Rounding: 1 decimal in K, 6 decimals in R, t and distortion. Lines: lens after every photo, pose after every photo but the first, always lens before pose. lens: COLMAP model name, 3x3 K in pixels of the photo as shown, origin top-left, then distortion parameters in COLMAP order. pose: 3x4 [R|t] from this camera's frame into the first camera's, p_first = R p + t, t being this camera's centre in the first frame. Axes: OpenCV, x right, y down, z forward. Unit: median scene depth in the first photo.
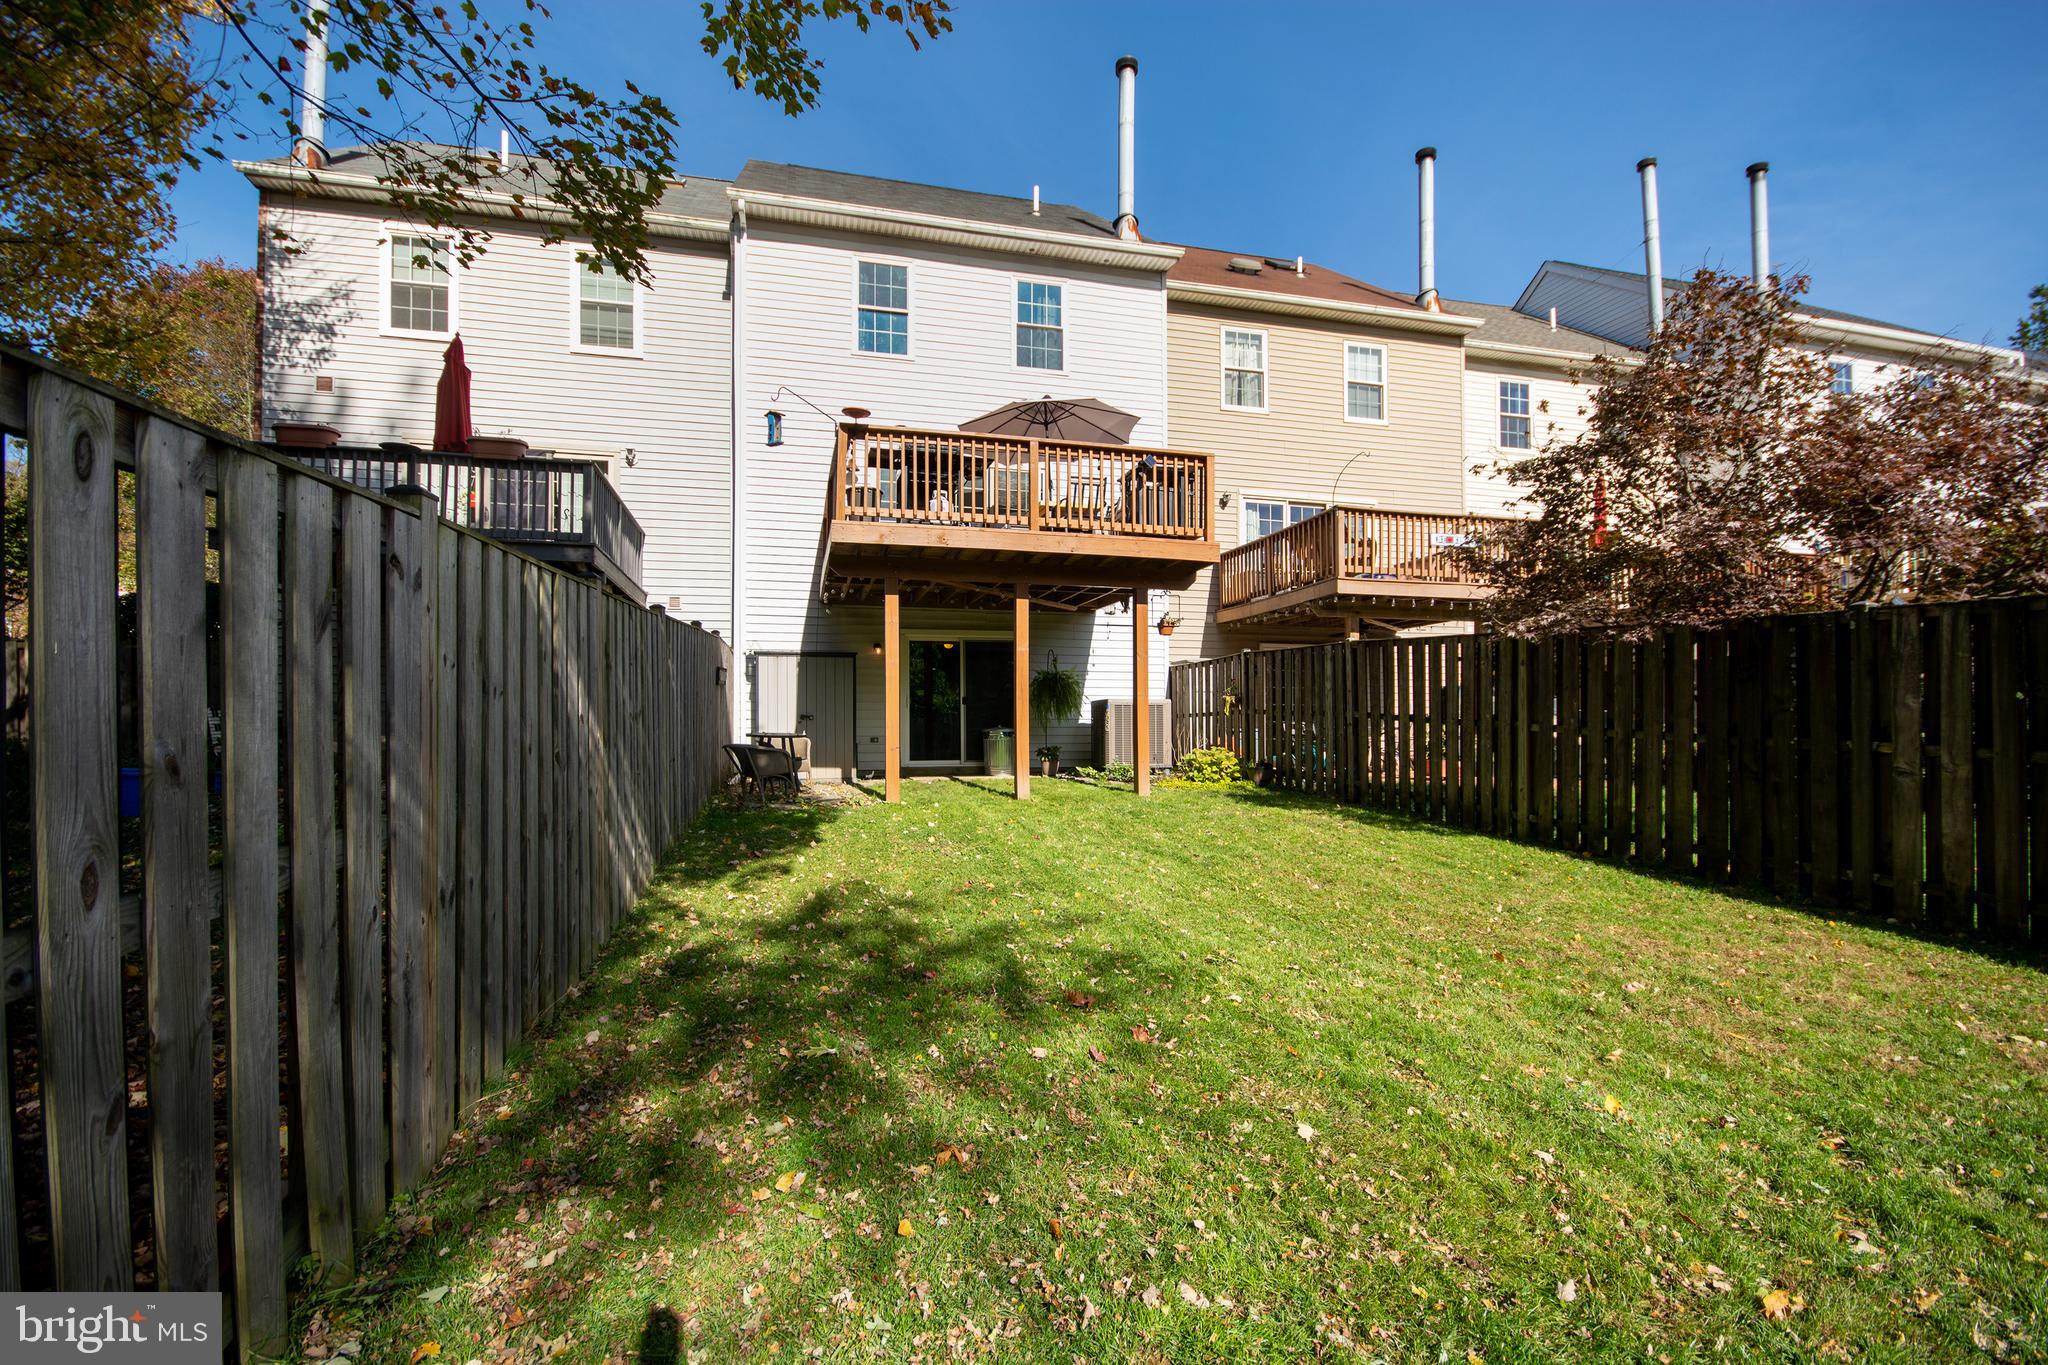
lens RADIAL K [[856.9, 0, 1027.7], [0, 856.9, 615.8], [0, 0, 1]] dist [0.001469, -0.005867]
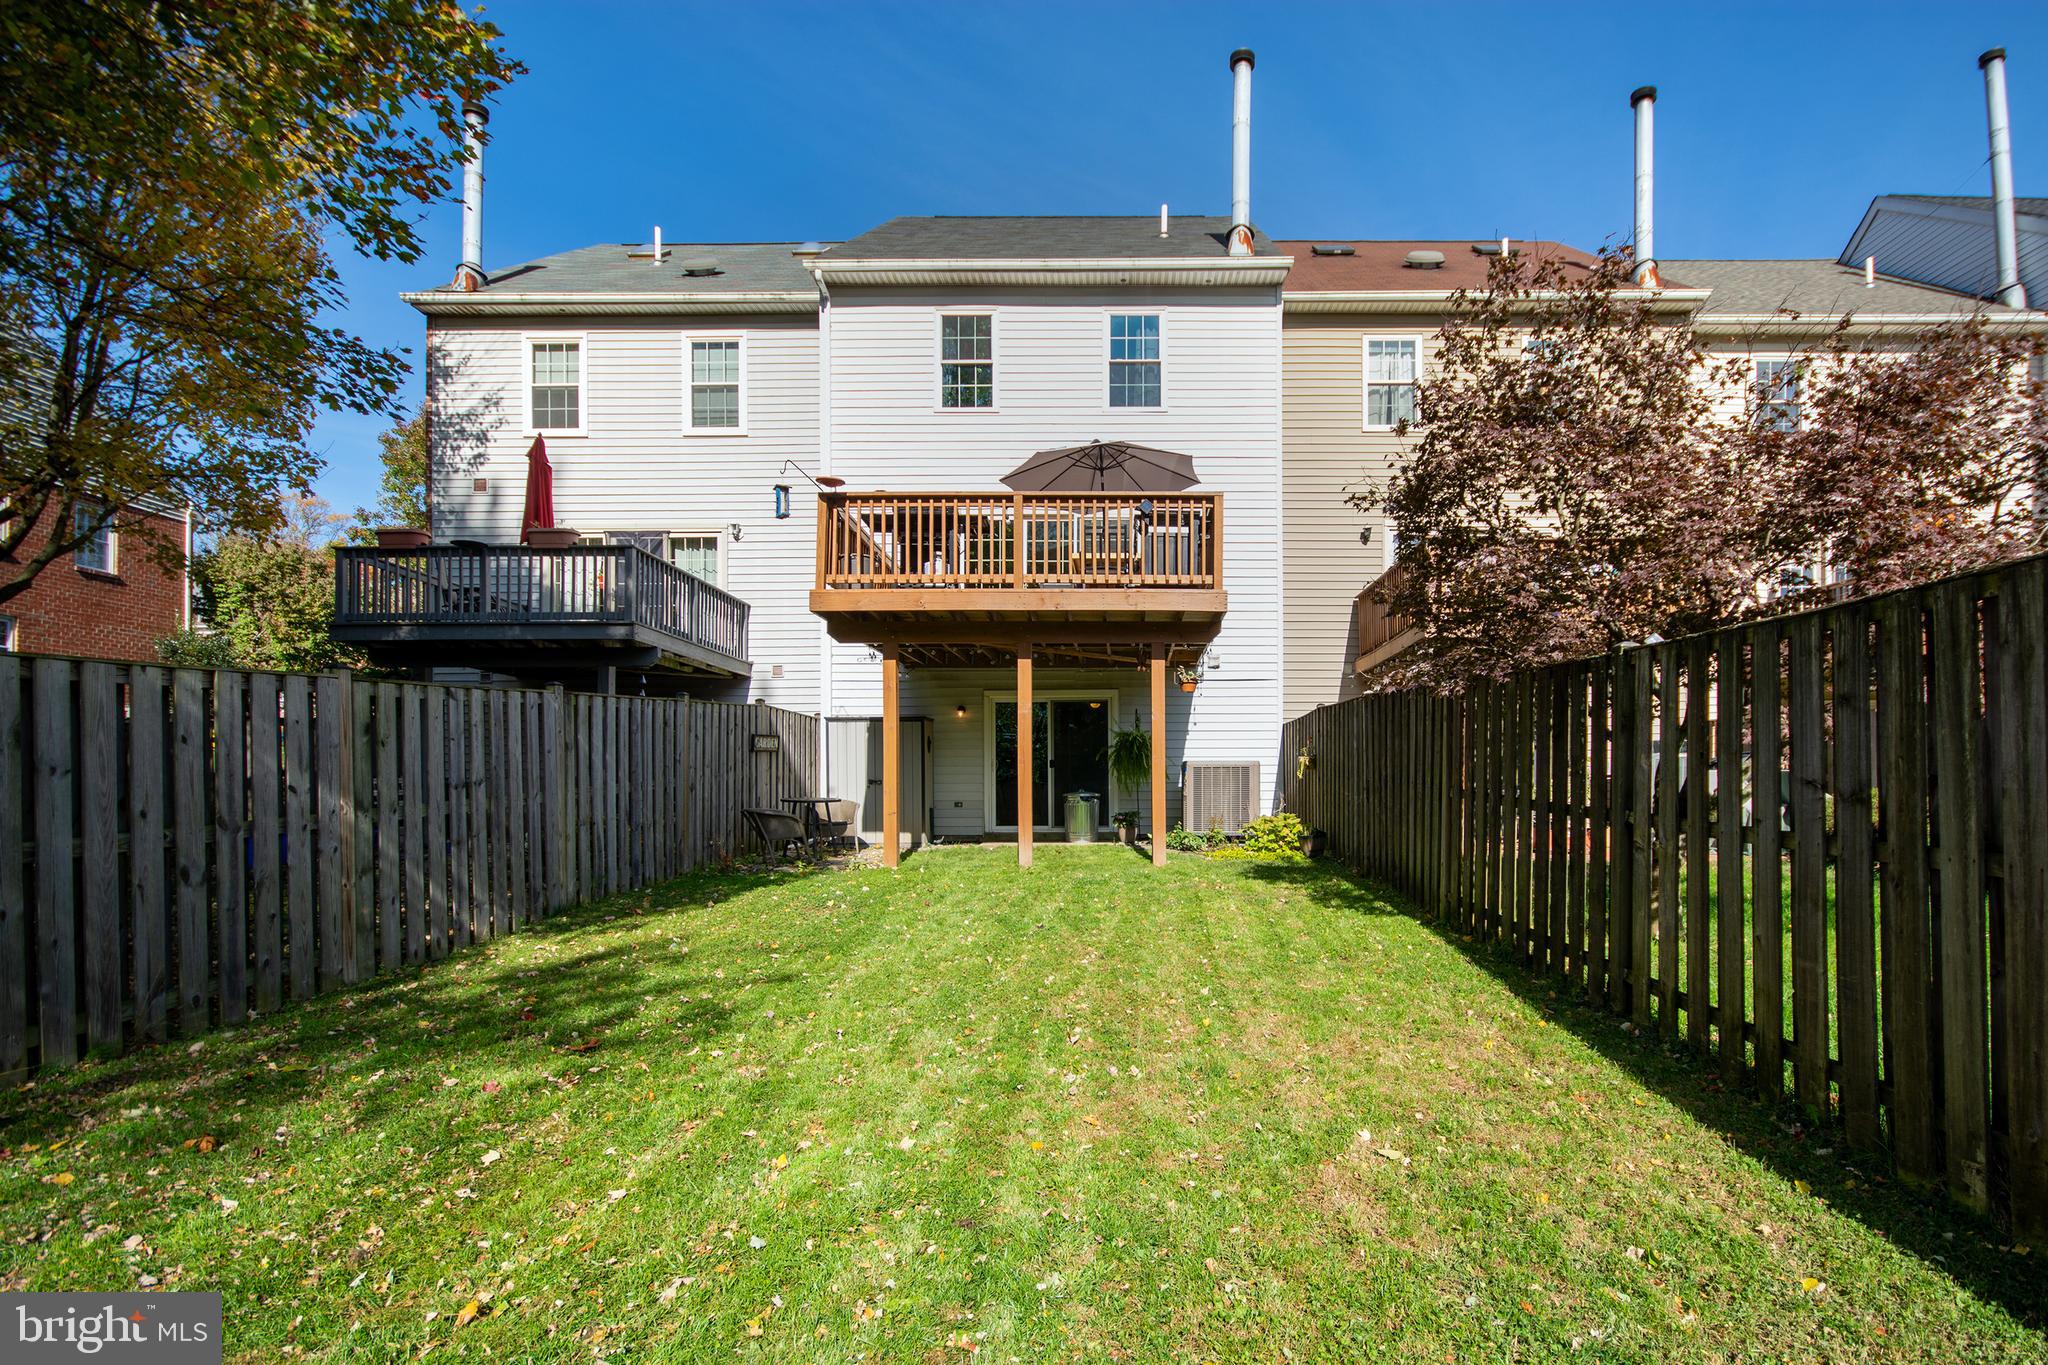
lens RADIAL K [[918.1, 0, 1033.4], [0, 918.1, 684.6], [0, 0, 1]] dist [0.001927, -0.006217]
pose [[0.973147, -0.029492, -0.228289, 0.138098], [0.032622, 0.999418, 0.009949, -0.000595], [0.227862, -0.017129, 0.973543, -0.002126]]
